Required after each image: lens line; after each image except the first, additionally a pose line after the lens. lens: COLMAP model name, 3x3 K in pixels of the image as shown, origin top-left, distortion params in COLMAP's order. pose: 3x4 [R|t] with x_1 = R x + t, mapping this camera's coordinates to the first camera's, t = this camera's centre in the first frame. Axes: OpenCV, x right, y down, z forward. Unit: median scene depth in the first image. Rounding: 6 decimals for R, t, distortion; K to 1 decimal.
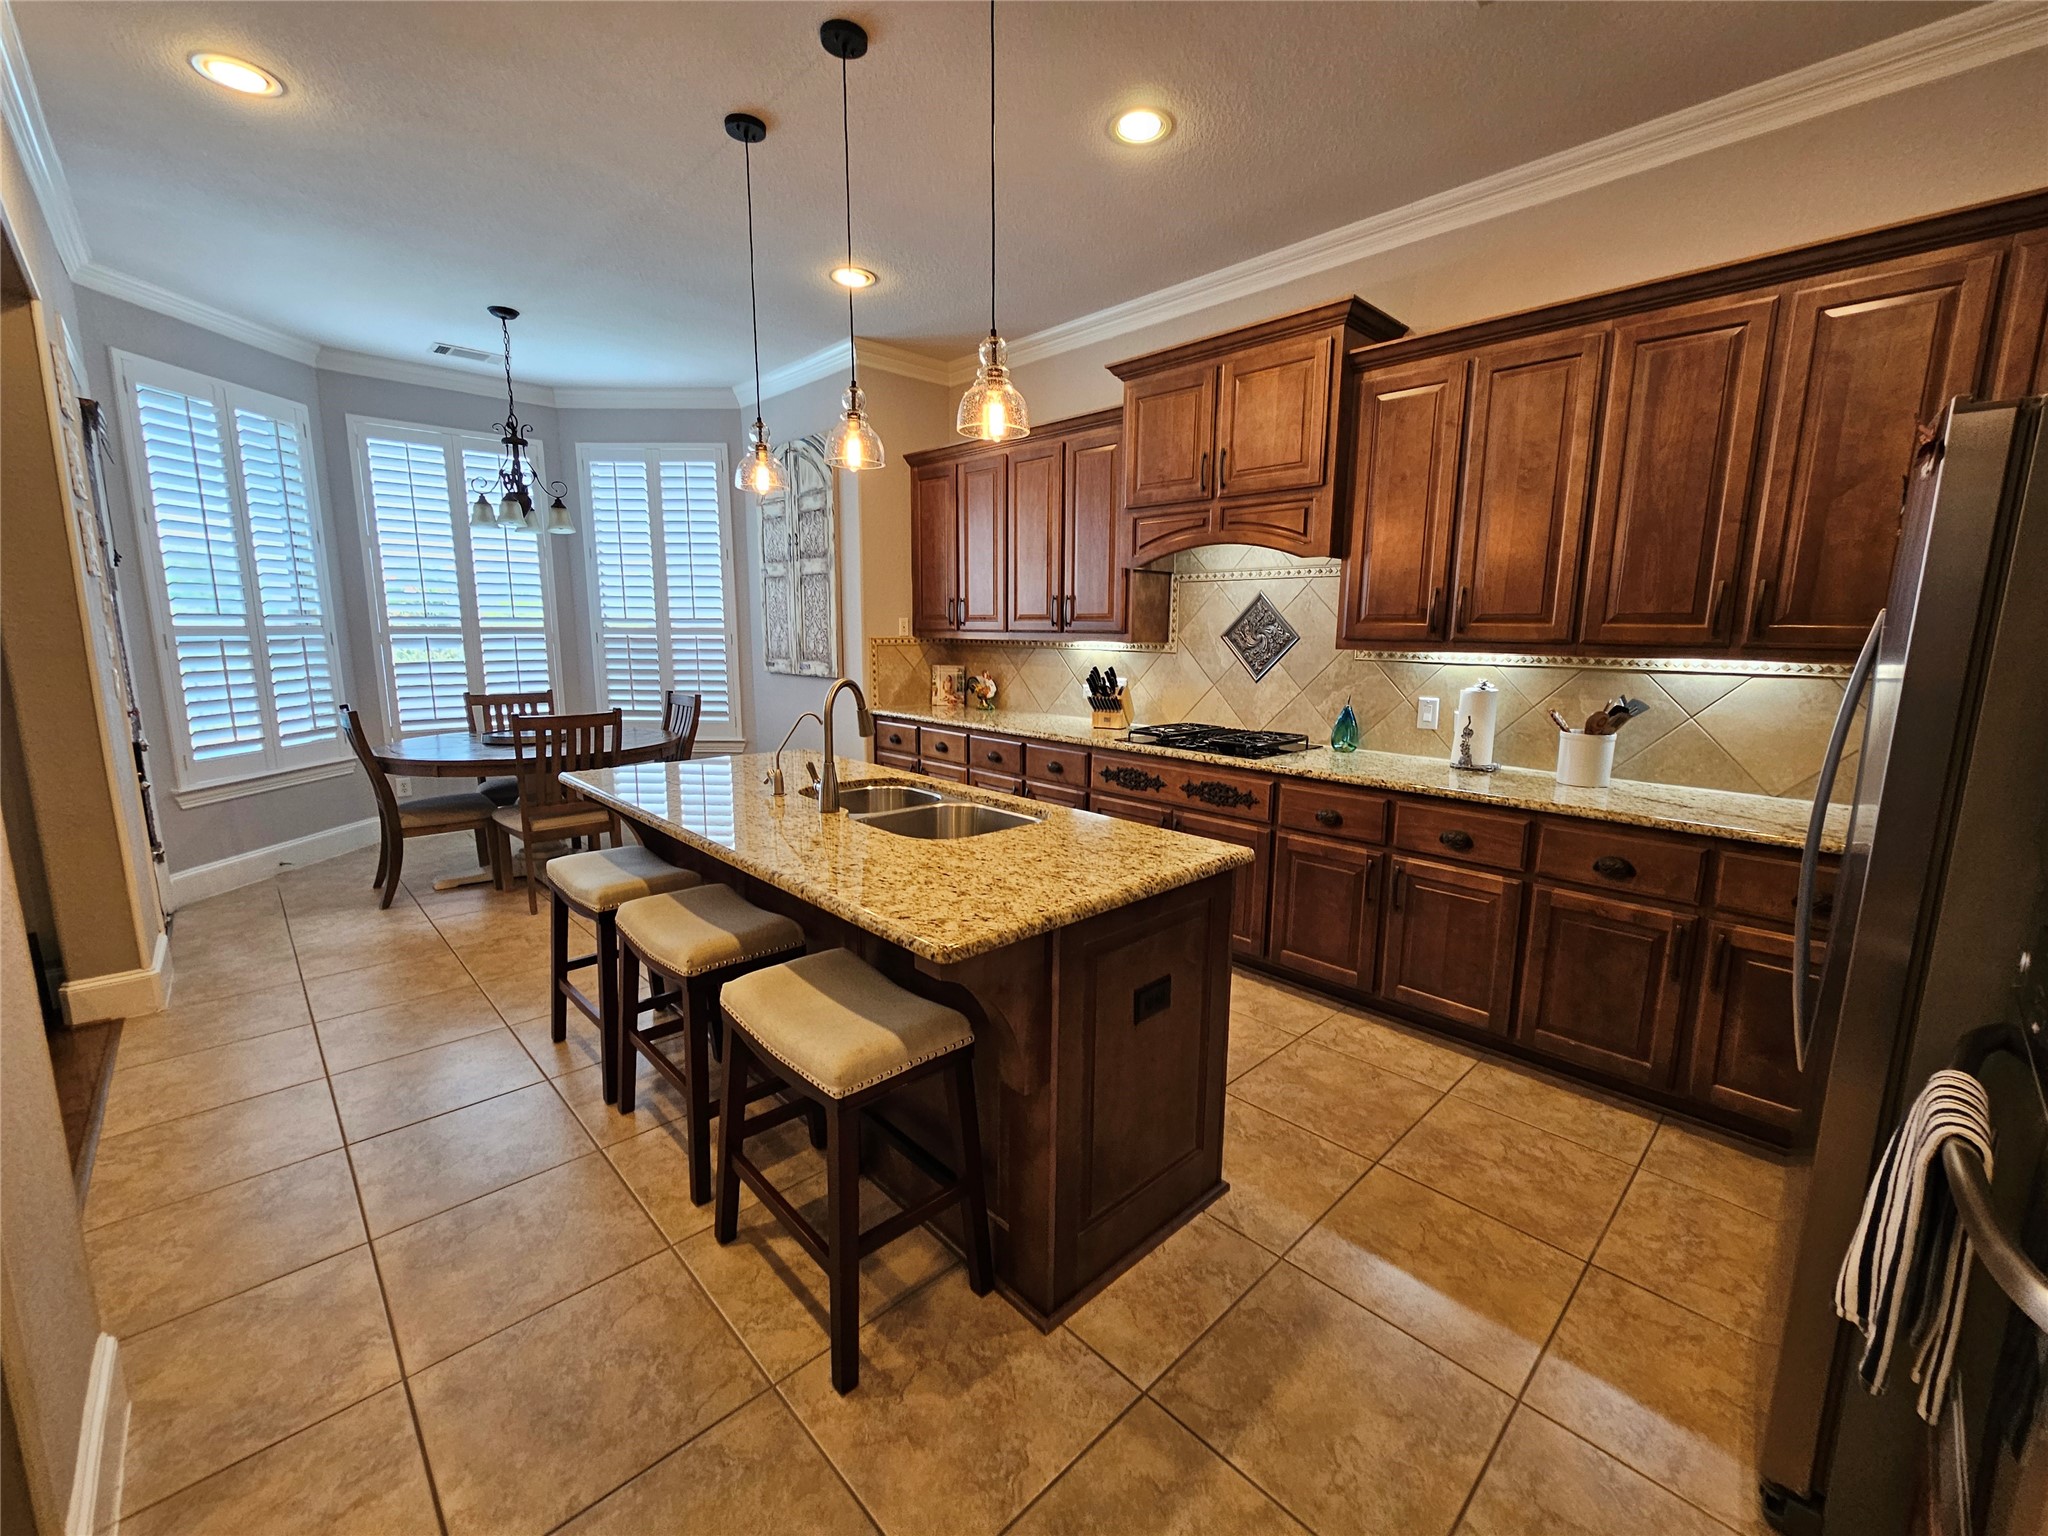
lens RADIAL K [[846.3, 0, 1042.8], [0, 846.3, 762.4], [0, 0, 1]] dist [0.002736, 0.000406]
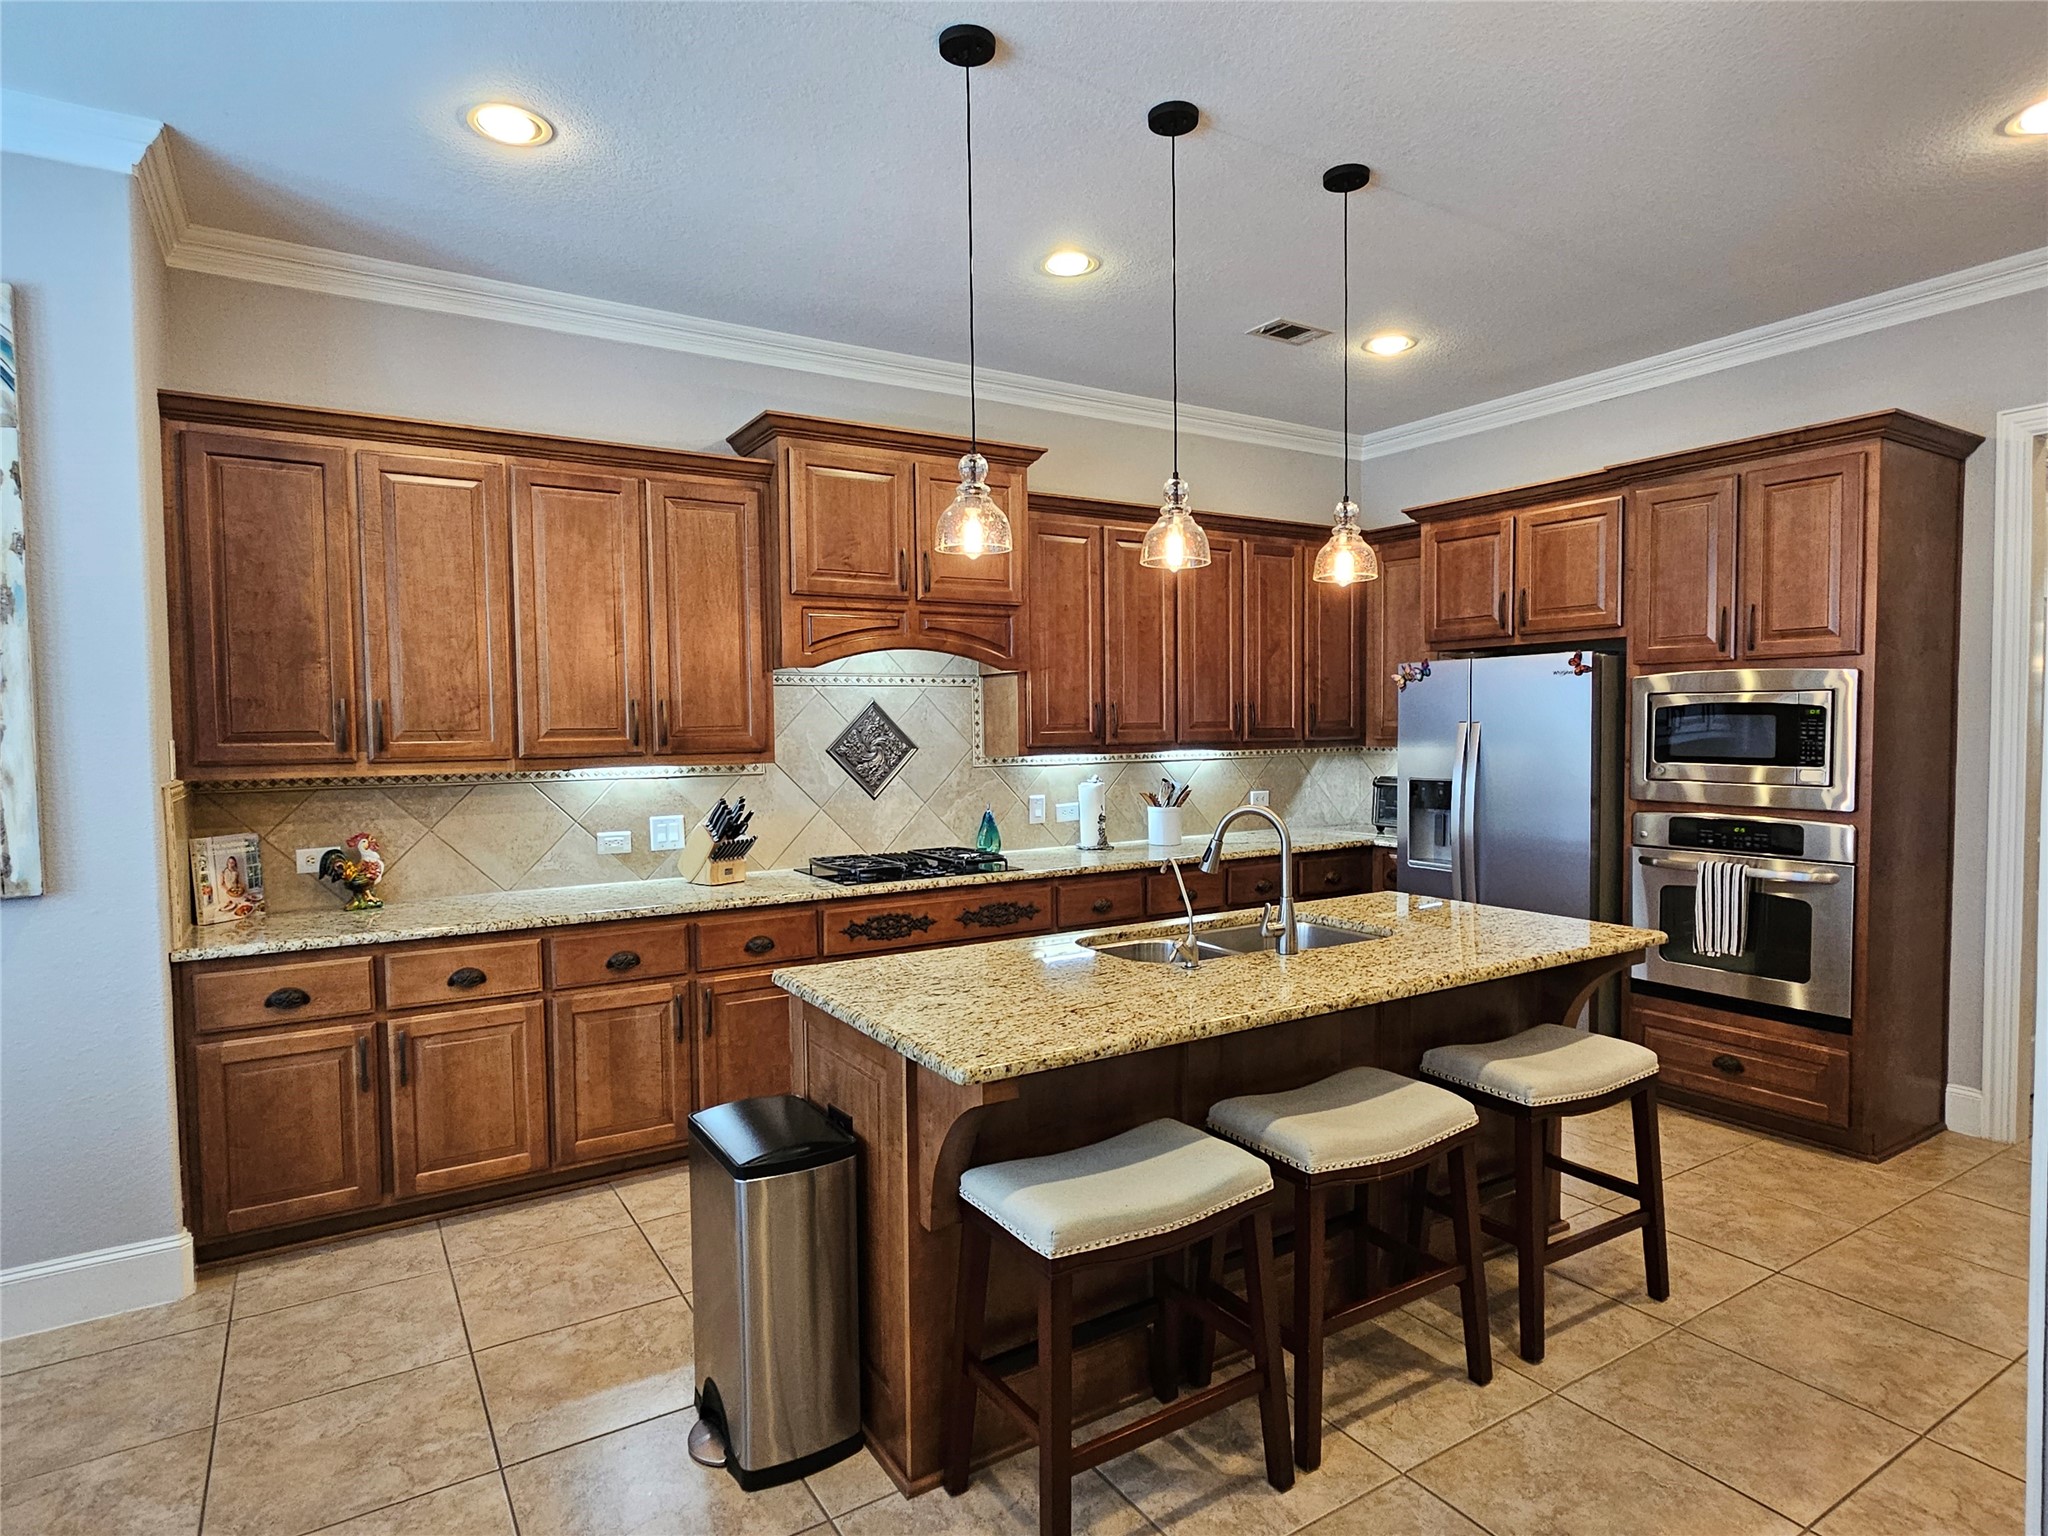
lens RADIAL K [[1132.0, 0, 1029.4], [0, 1132.0, 779.8], [0, 0, 1]] dist [0.002276, 0.002745]
pose [[0.214583, -0.056288, 0.975082, -0.907644], [0.174290, 0.984521, 0.018477, -0.112596], [-0.961029, 0.165982, 0.221072, 0.594931]]
